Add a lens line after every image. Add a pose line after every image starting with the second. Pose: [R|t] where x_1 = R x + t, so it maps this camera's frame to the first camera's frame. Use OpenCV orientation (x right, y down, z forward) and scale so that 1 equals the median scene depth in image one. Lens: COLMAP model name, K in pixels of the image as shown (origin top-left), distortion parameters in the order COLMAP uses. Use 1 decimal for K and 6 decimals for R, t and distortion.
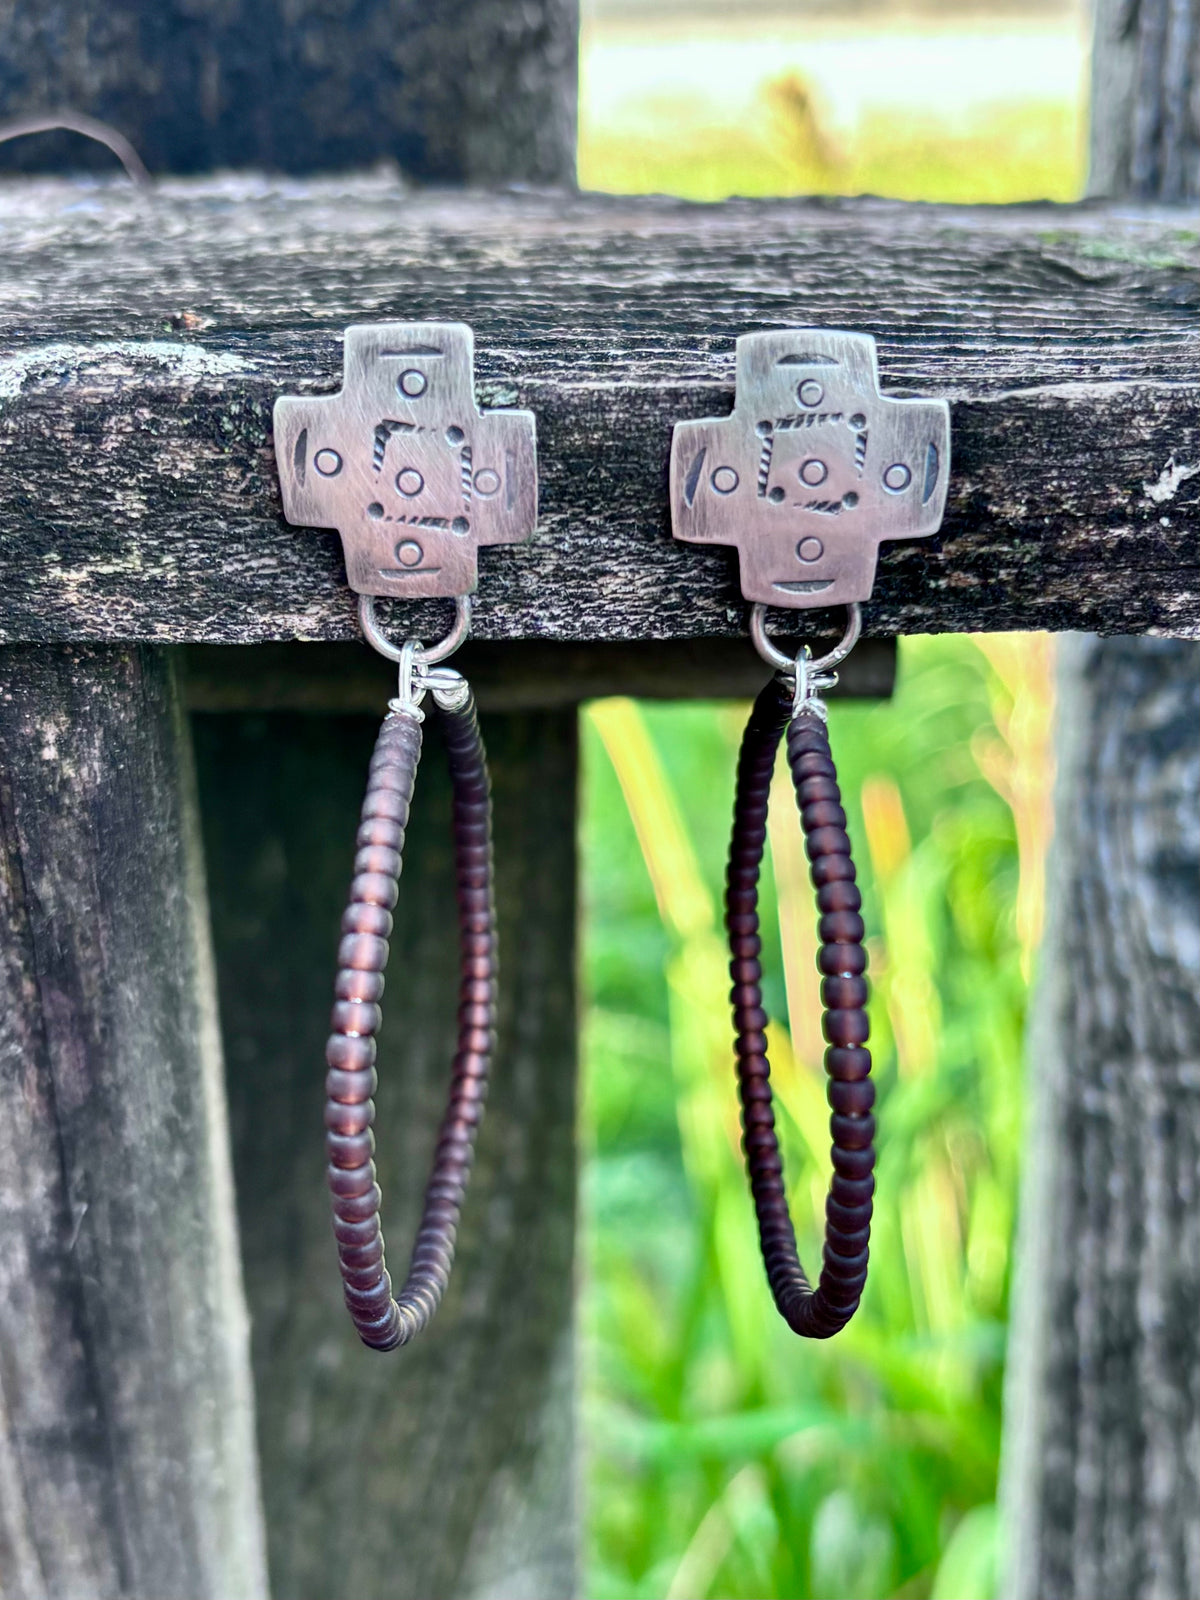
lens RADIAL K [[2217.8, 0, 636.9], [0, 2217.8, 890.7], [0, 0, 1]] dist [0.238682, -1.125690]
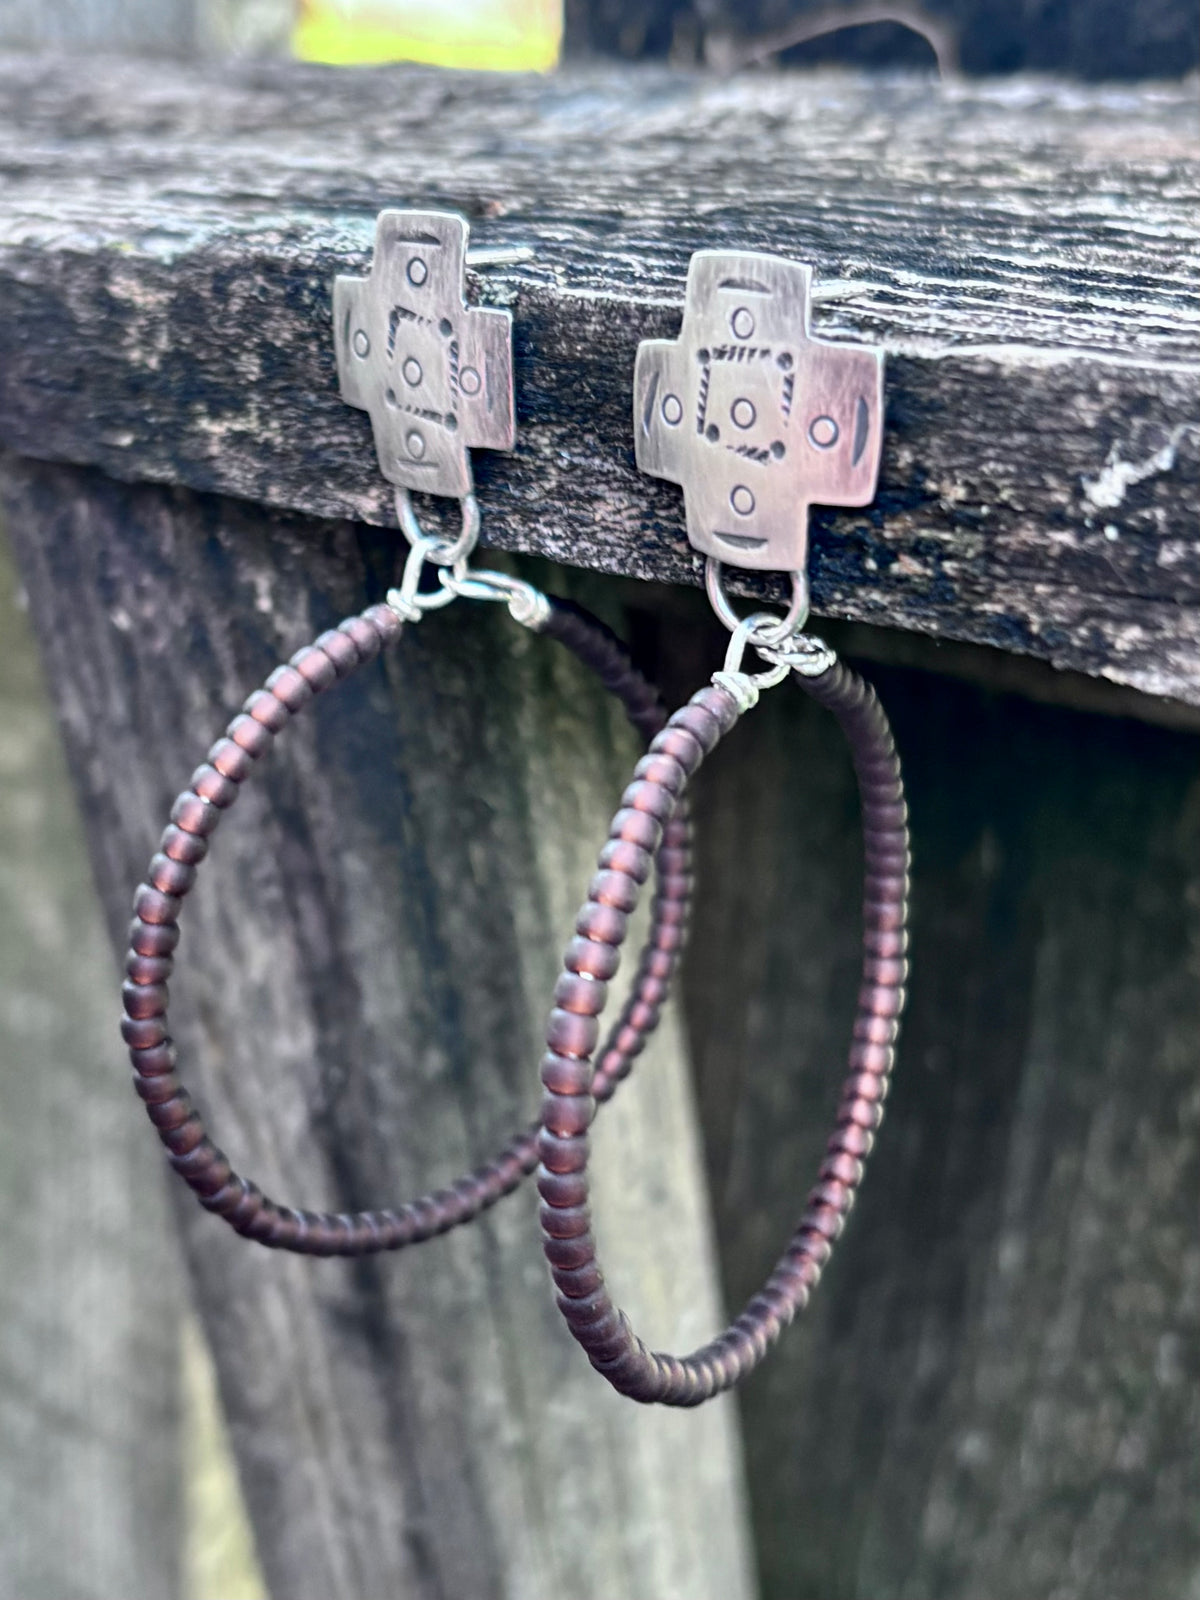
lens RADIAL K [[2681.4, 0, 597.5], [0, 2681.4, 807.6], [0, 0, 1]] dist [0.260393, -1.428780]
pose [[0.726953, 0.215381, -0.652035, 0.740469], [-0.251078, 0.967159, 0.039546, -0.062803], [0.639139, 0.134963, 0.757157, 0.175597]]
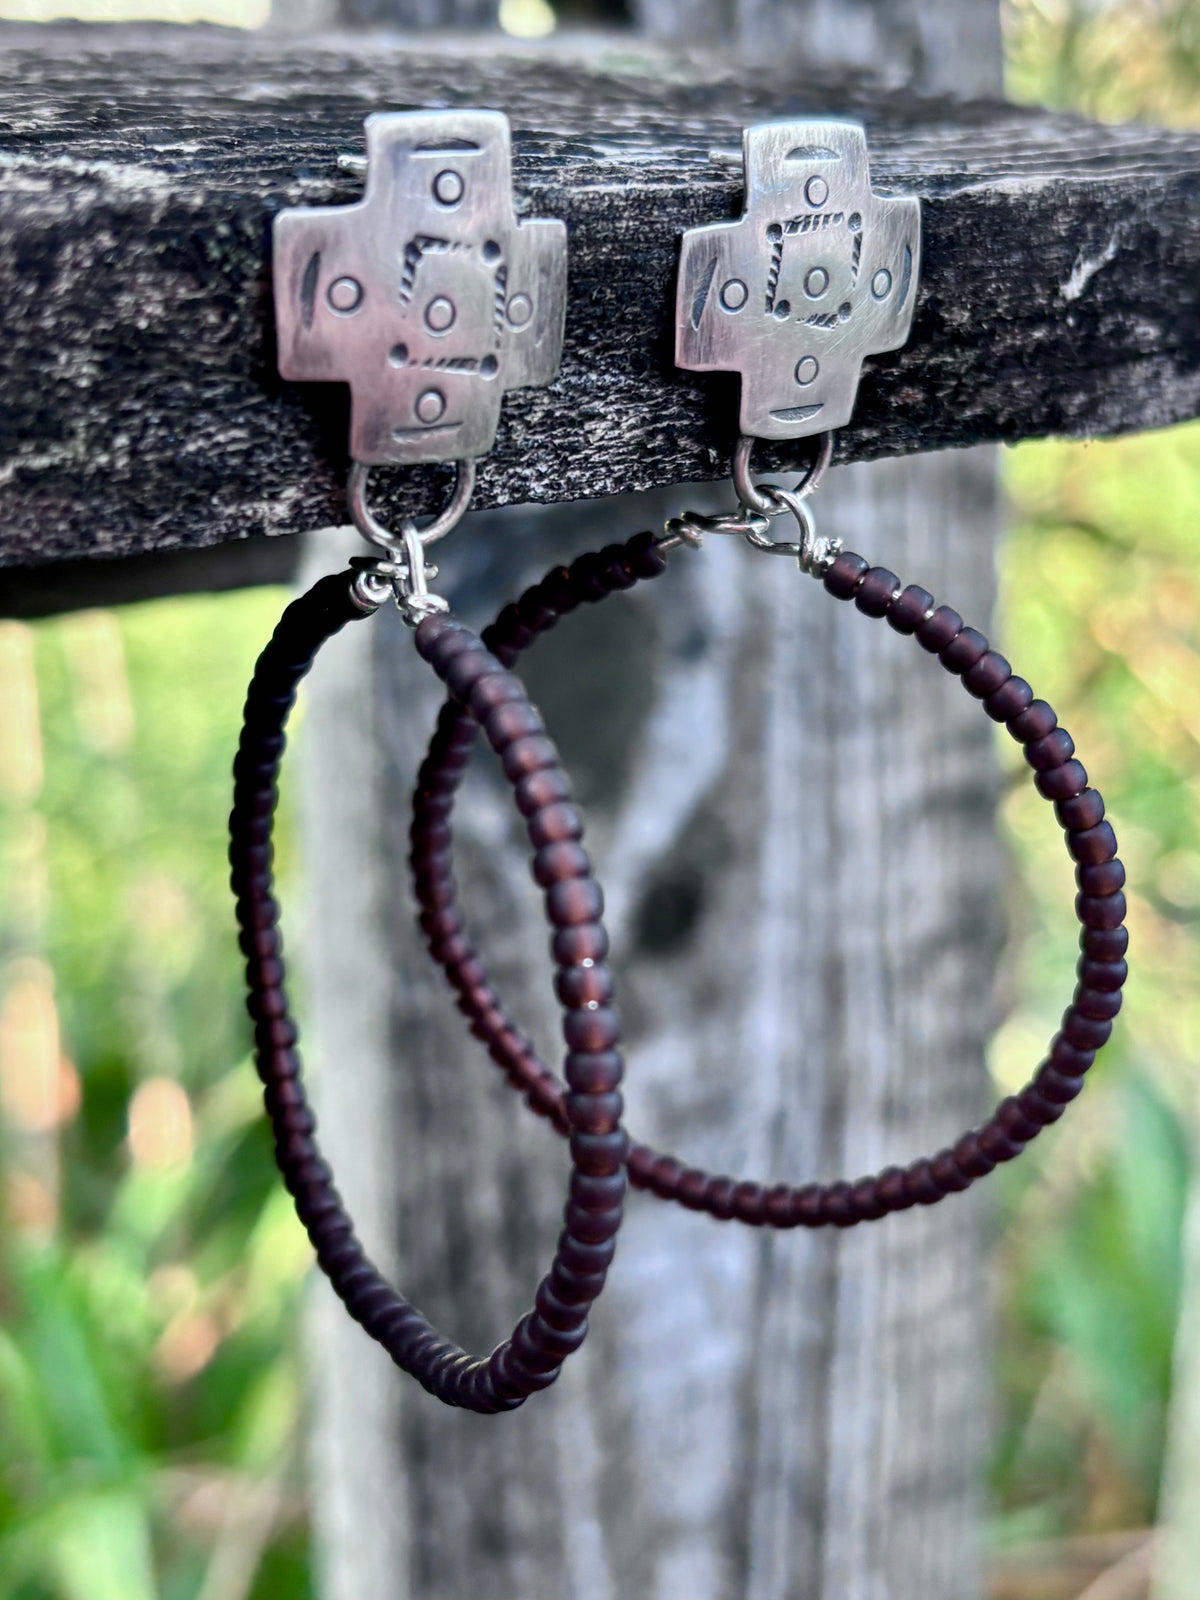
lens RADIAL K [[2360.4, 0, 658.7], [0, 2360.4, 801.5], [0, 0, 1]] dist [0.202193, -1.117095]
pose [[0.802152, -0.166141, 0.573540, -0.526689], [0.167438, 0.984561, 0.051025, -0.042444], [-0.573163, 0.055103, 0.817587, 0.272283]]
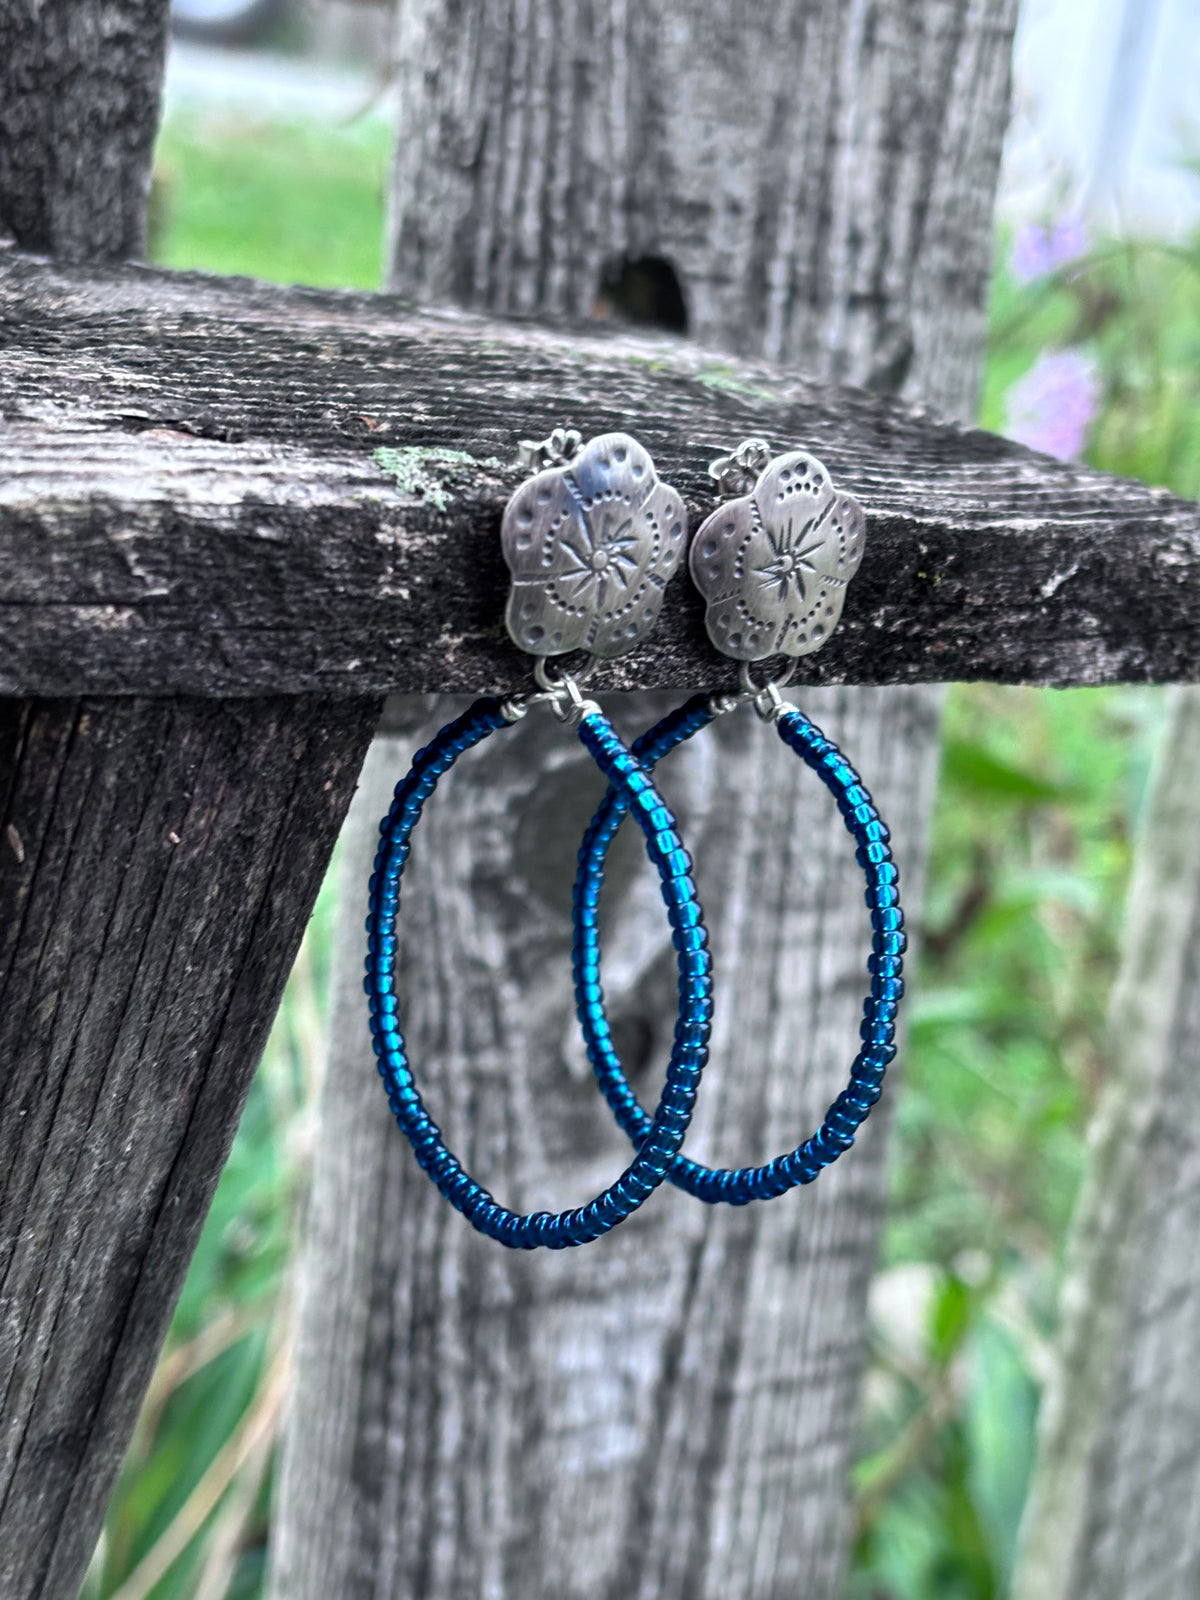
lens RADIAL K [[2721.6, 0, 599.4], [0, 2721.6, 761.8], [0, 0, 1]] dist [0.281367, -1.703329]
pose [[0.781576, -0.018852, 0.623525, -1.131679], [0.061919, 0.996952, -0.047472, 0.004504], [-0.620729, 0.075711, 0.780361, -0.232743]]
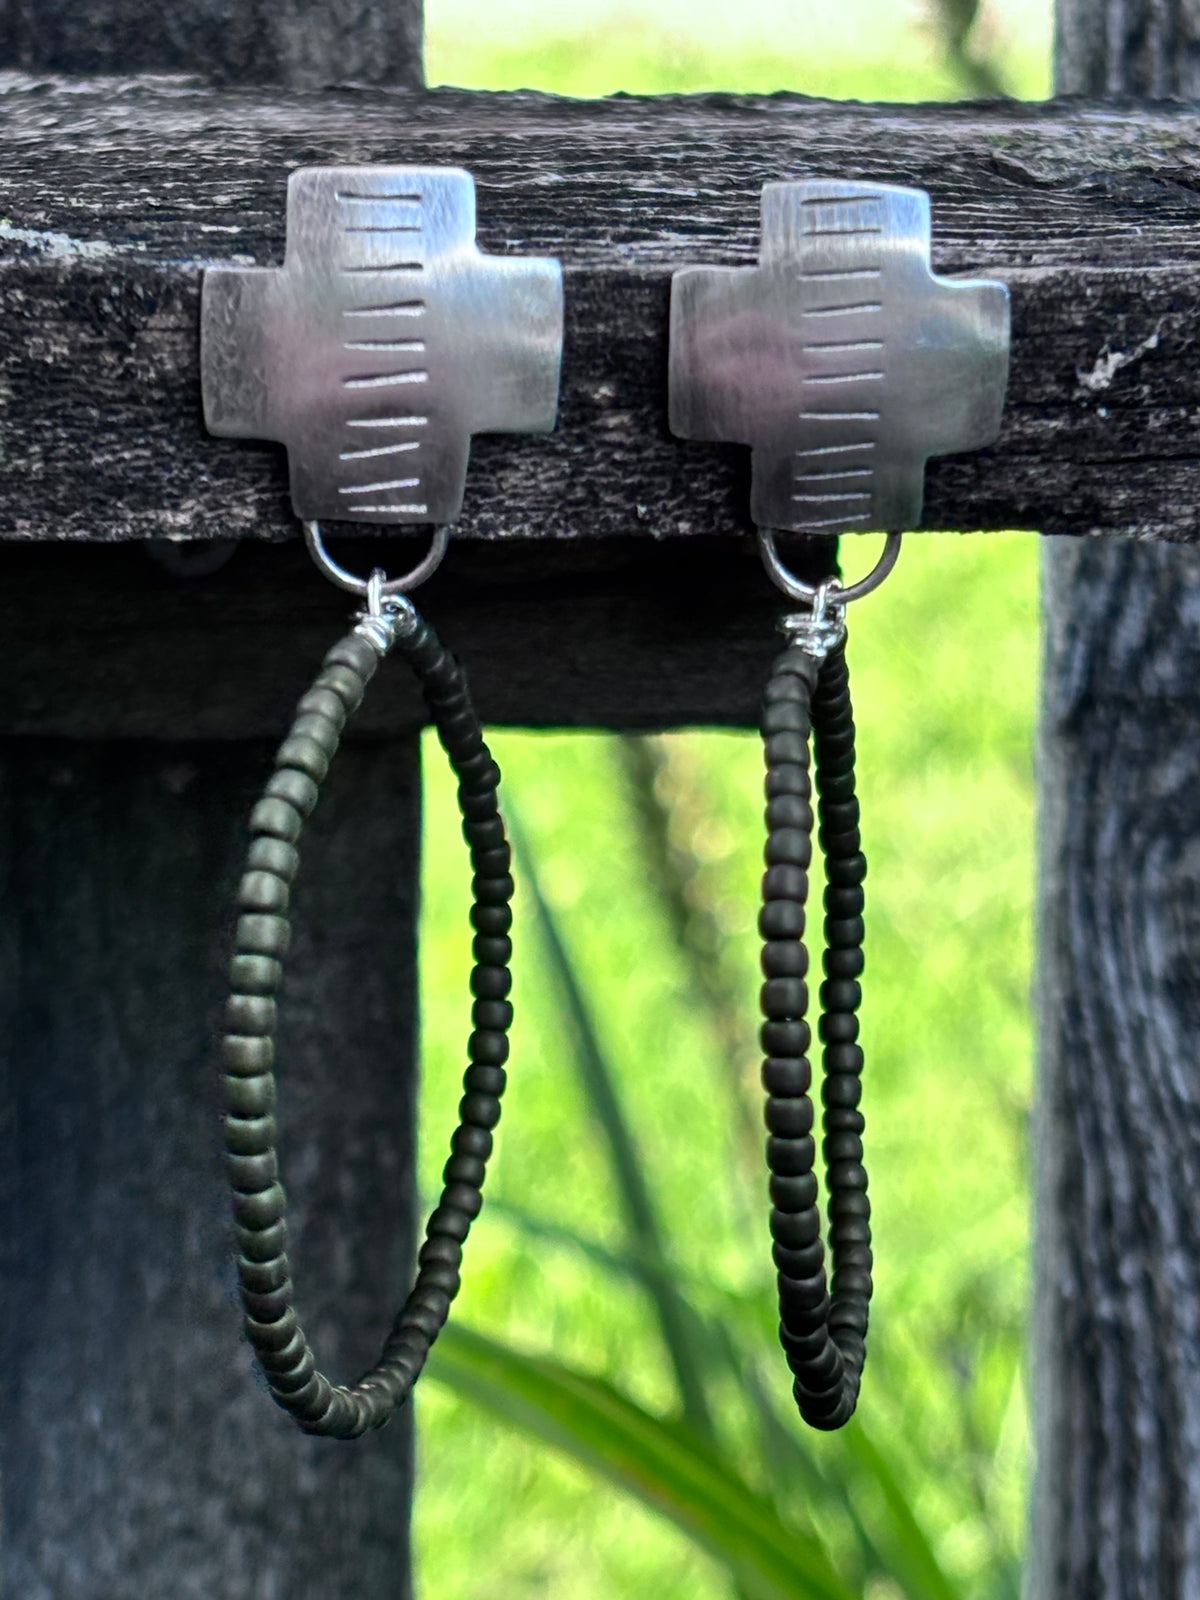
lens RADIAL K [[3956.8, 0, 567.8], [0, 3956.8, 629.2], [0, 0, 1]] dist [0.647155, -11.049623]
pose [[0.999163, -0.000726, 0.040893, -0.055930], [0.008018, 0.983920, -0.178430, 0.218831], [-0.040106, 0.178609, 0.983102, -0.609417]]
